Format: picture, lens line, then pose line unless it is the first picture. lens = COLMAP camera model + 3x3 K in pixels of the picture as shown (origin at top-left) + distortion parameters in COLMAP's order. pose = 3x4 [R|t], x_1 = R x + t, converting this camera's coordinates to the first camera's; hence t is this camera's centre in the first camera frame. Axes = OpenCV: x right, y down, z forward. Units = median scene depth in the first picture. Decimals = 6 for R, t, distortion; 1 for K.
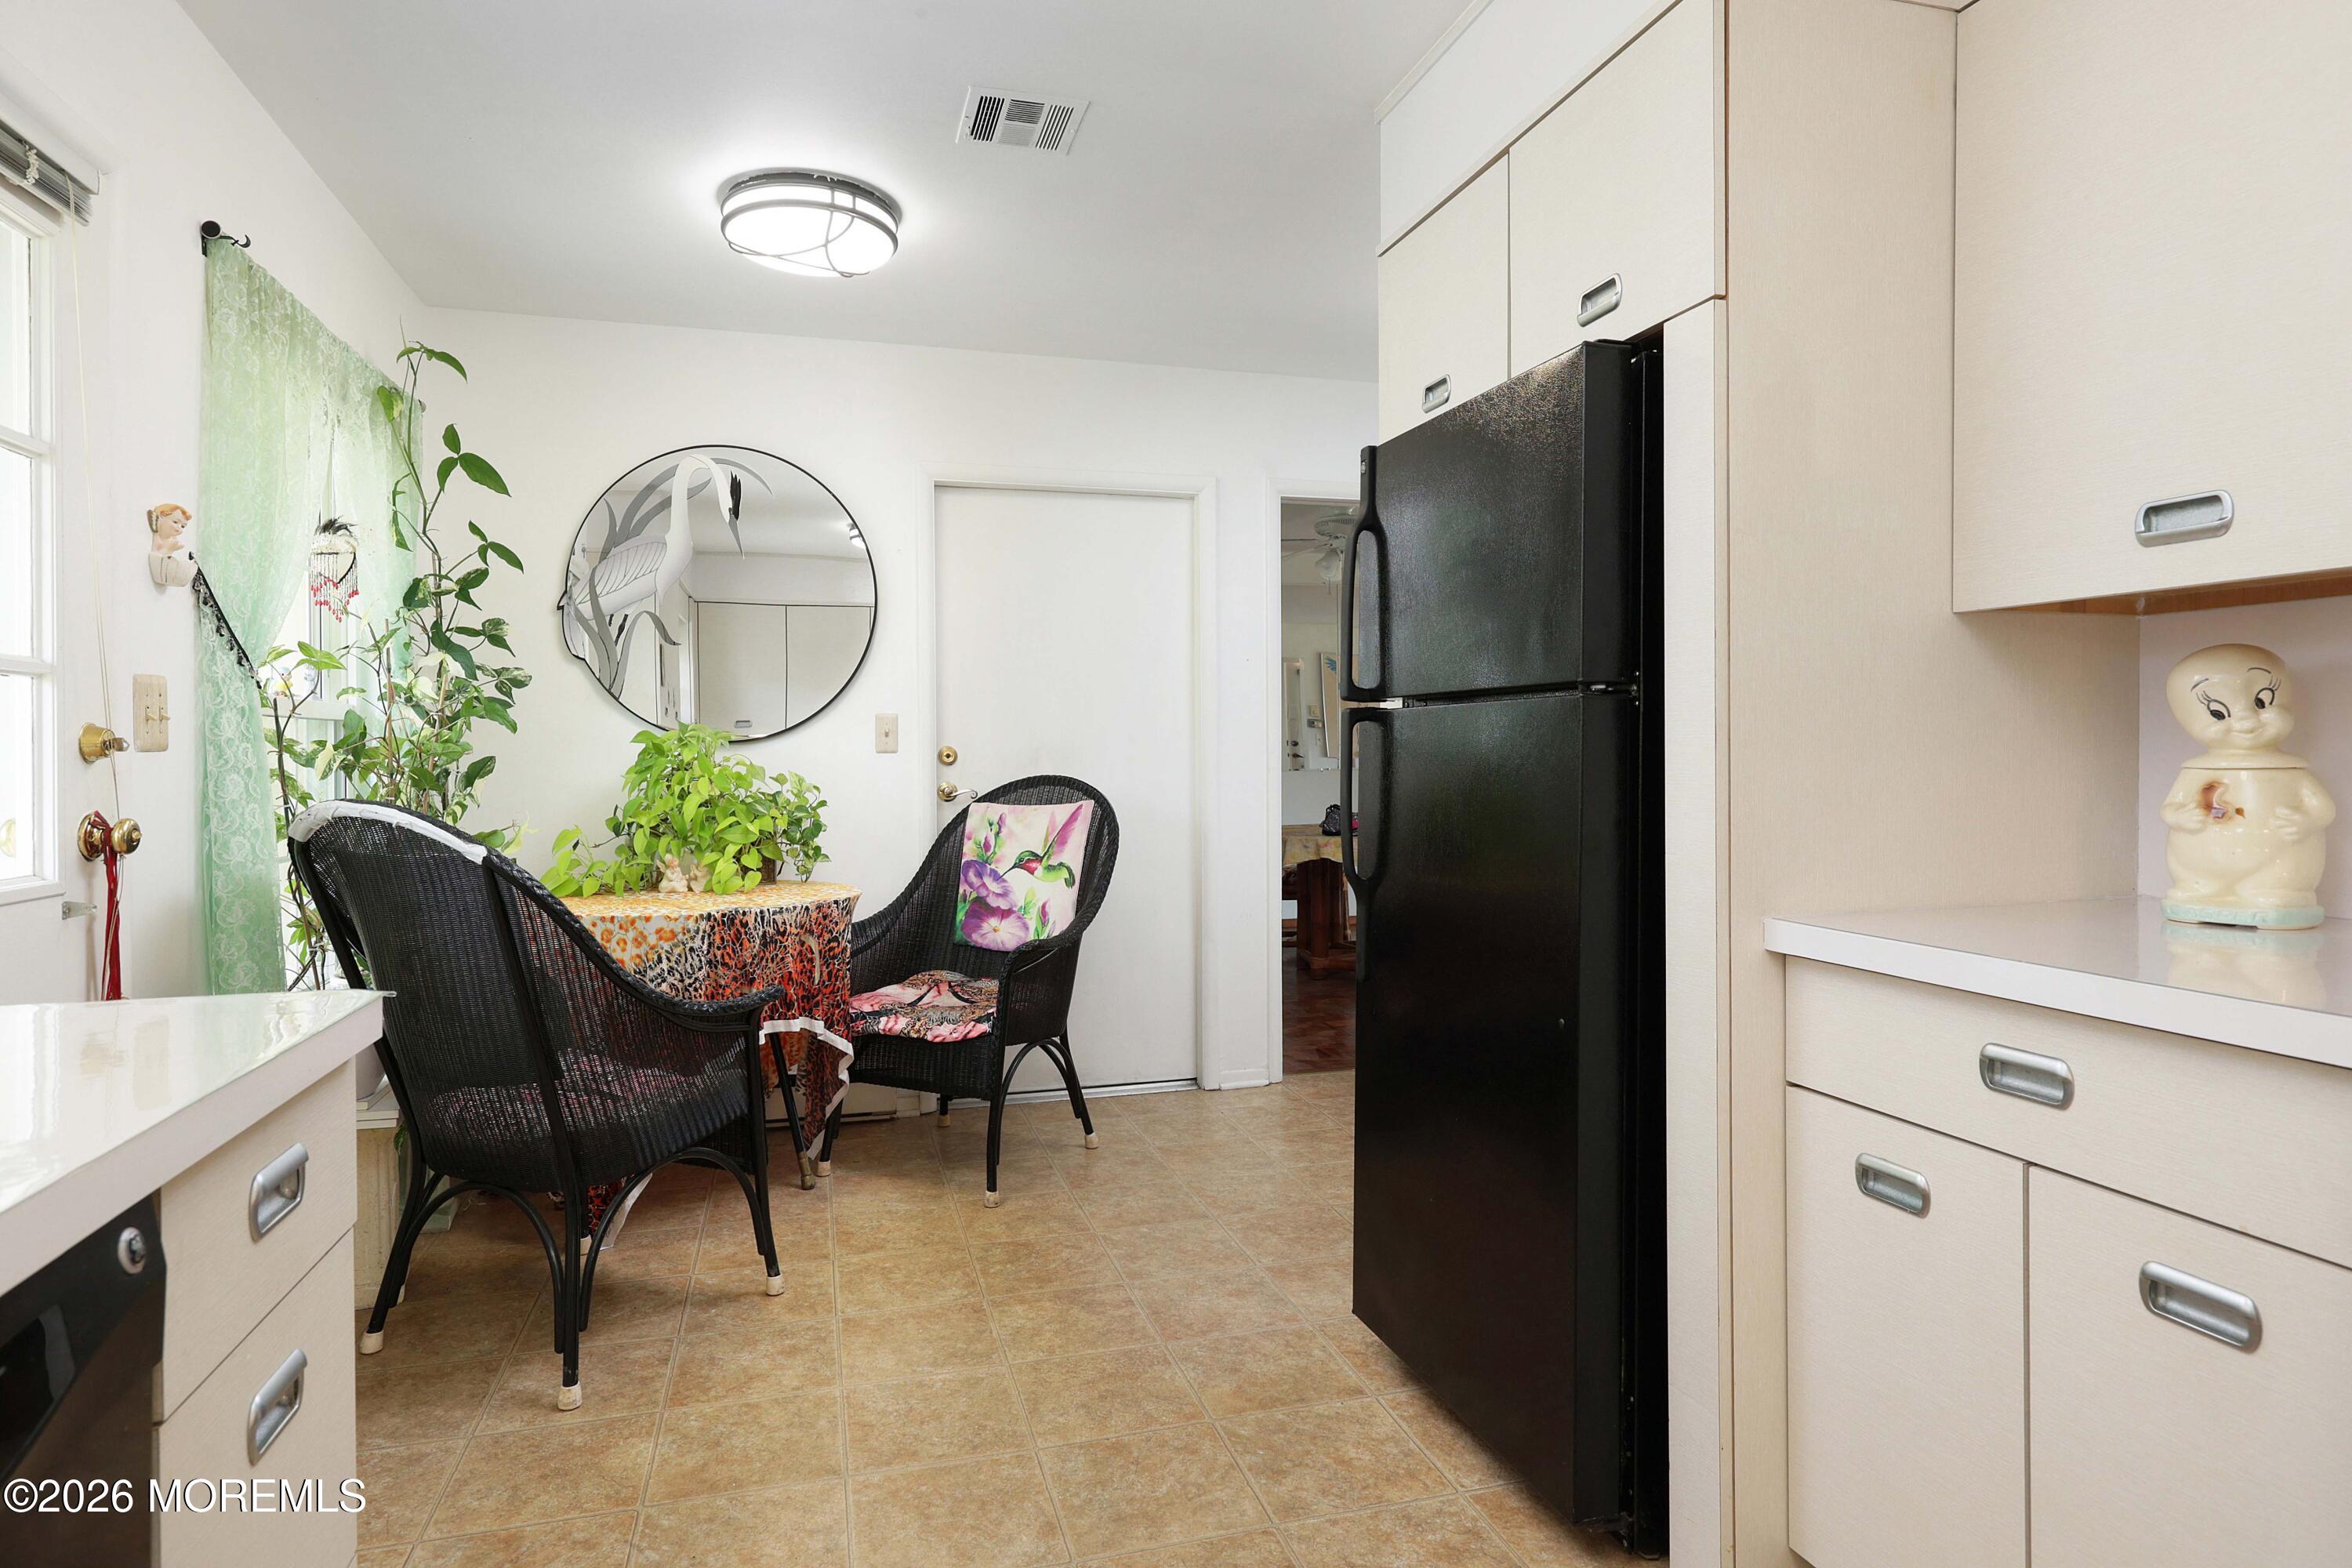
lens RADIAL K [[1268.8, 0, 1144.5], [0, 1268.8, 766.9], [0, 0, 1]] dist [0.001468, 0.008016]
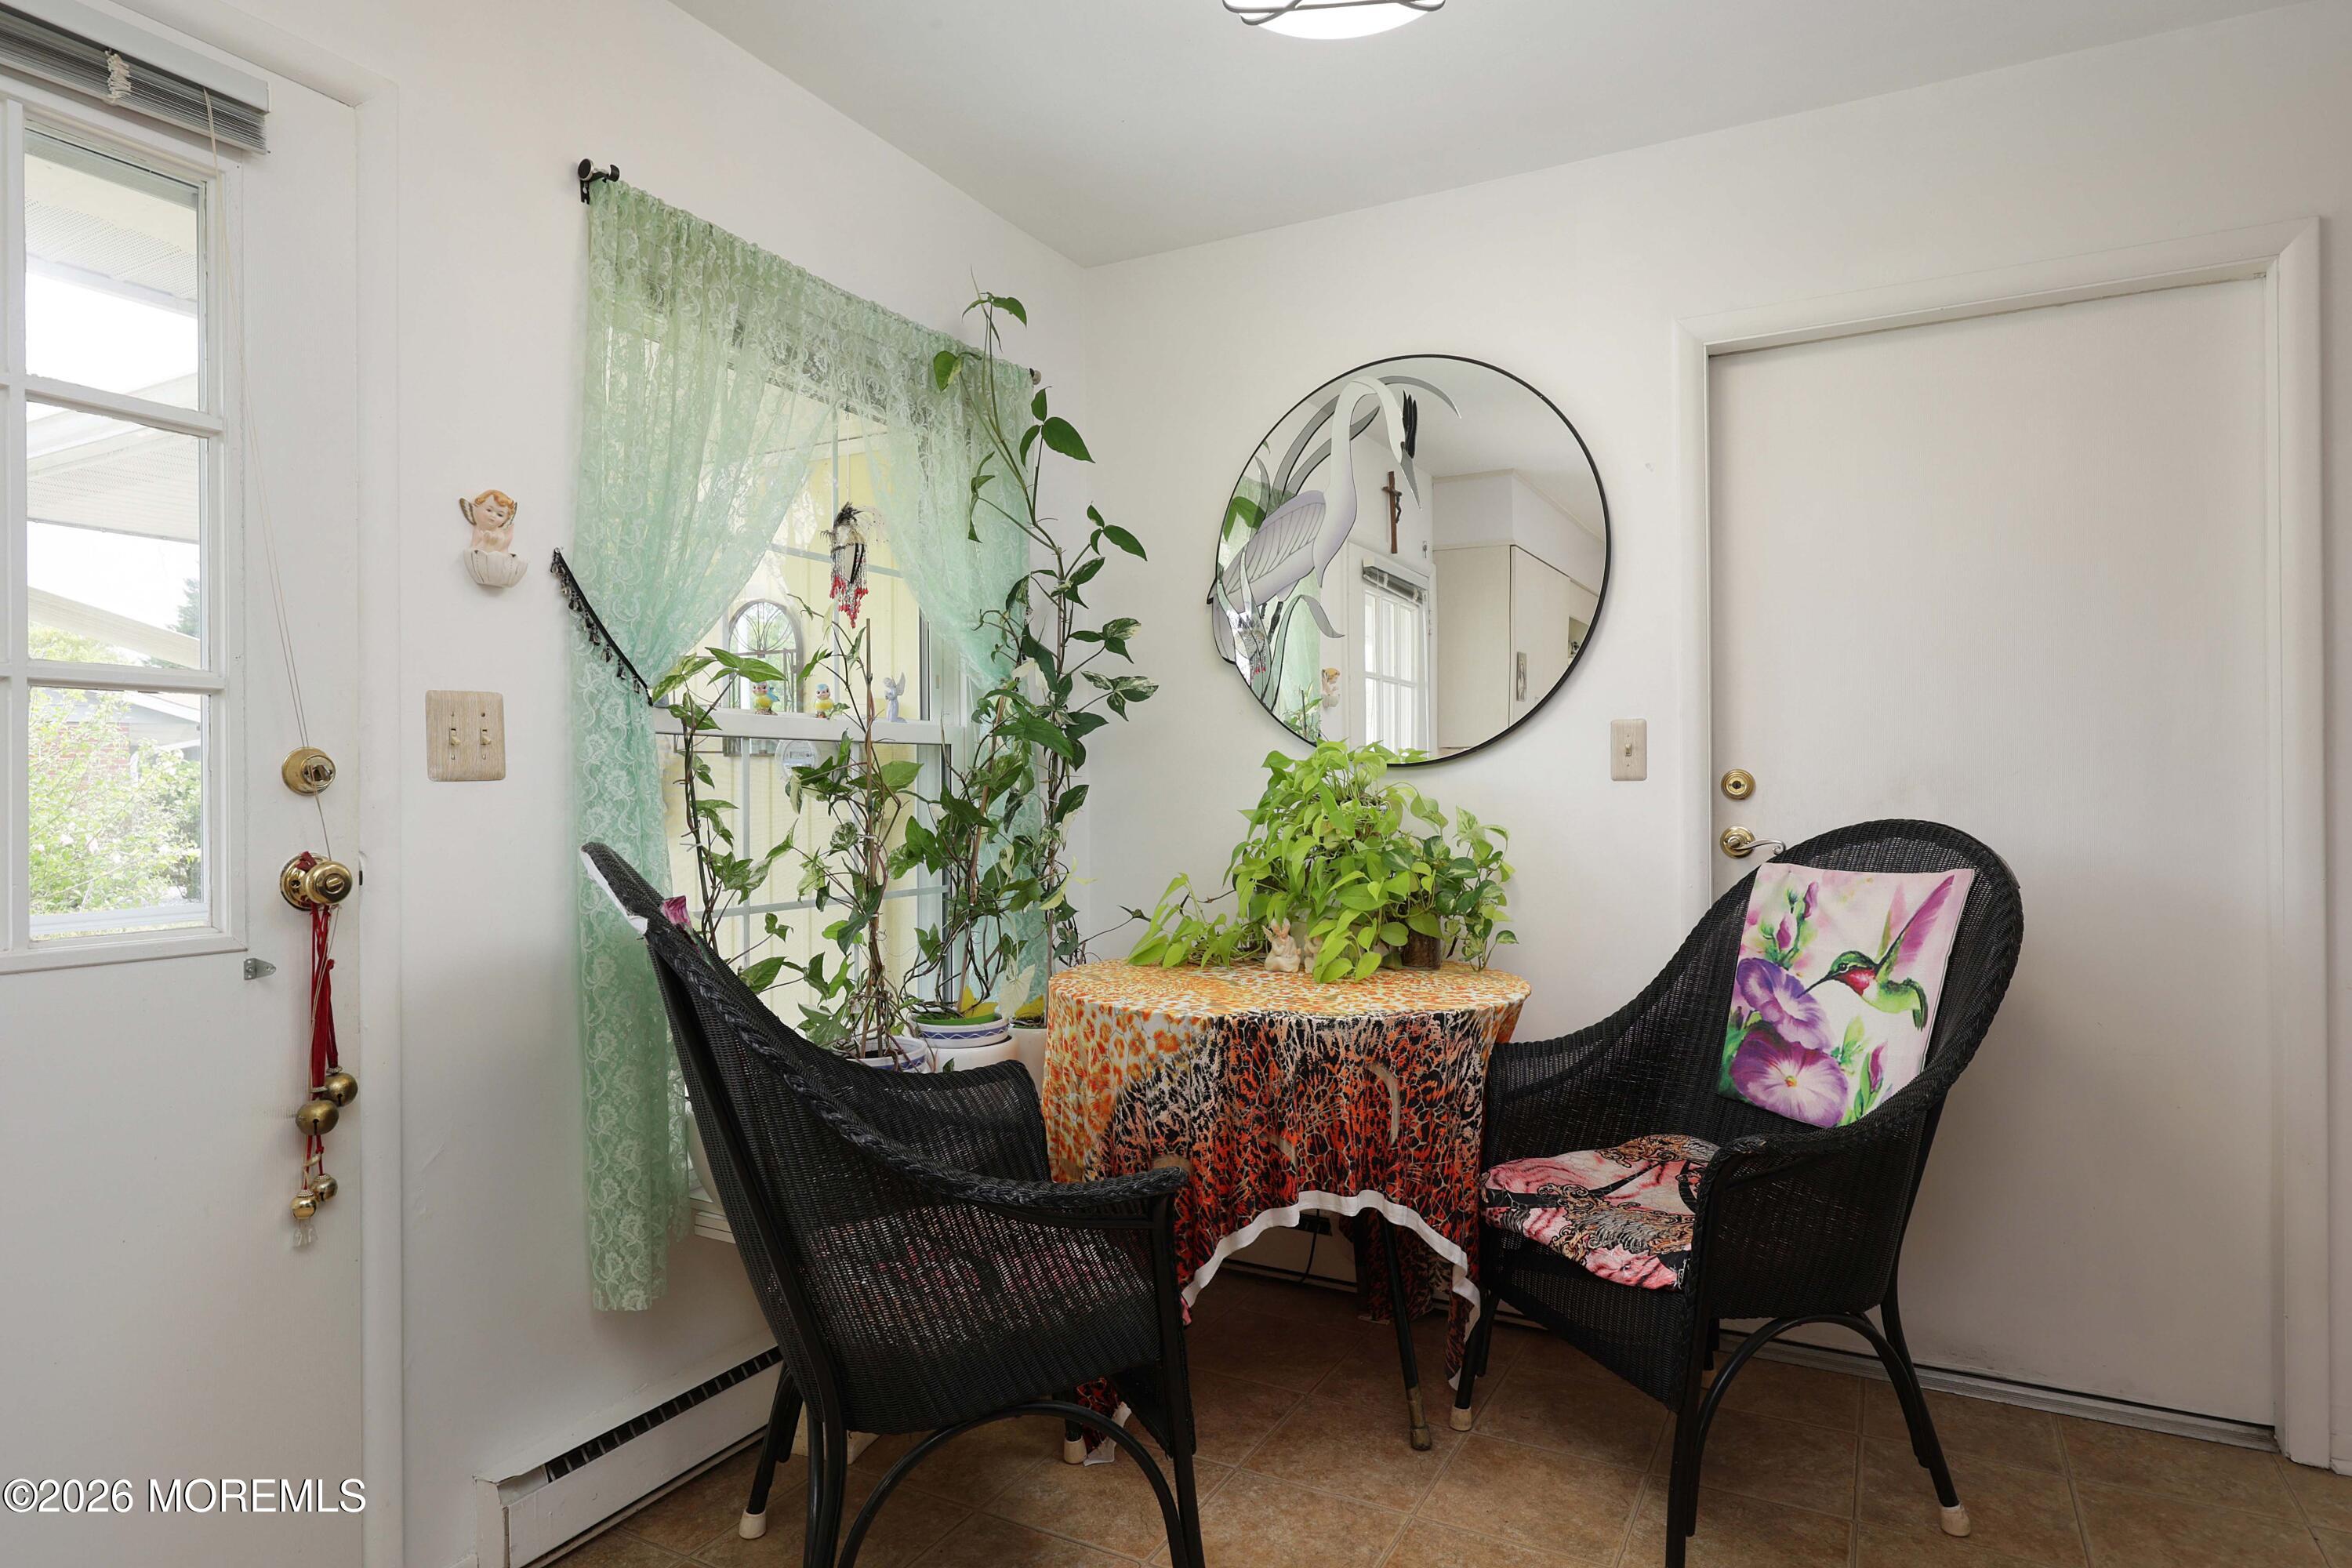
lens RADIAL K [[1314.8, 0, 1176.0], [0, 1314.8, 784.0], [0, 0, 1]] dist [0.002853, -0.000169]
pose [[0.727977, 0.001700, -0.685599, 0.103836], [-0.006402, 0.999970, -0.004318, -0.005492], [0.685571, 0.007533, 0.727966, 0.404663]]
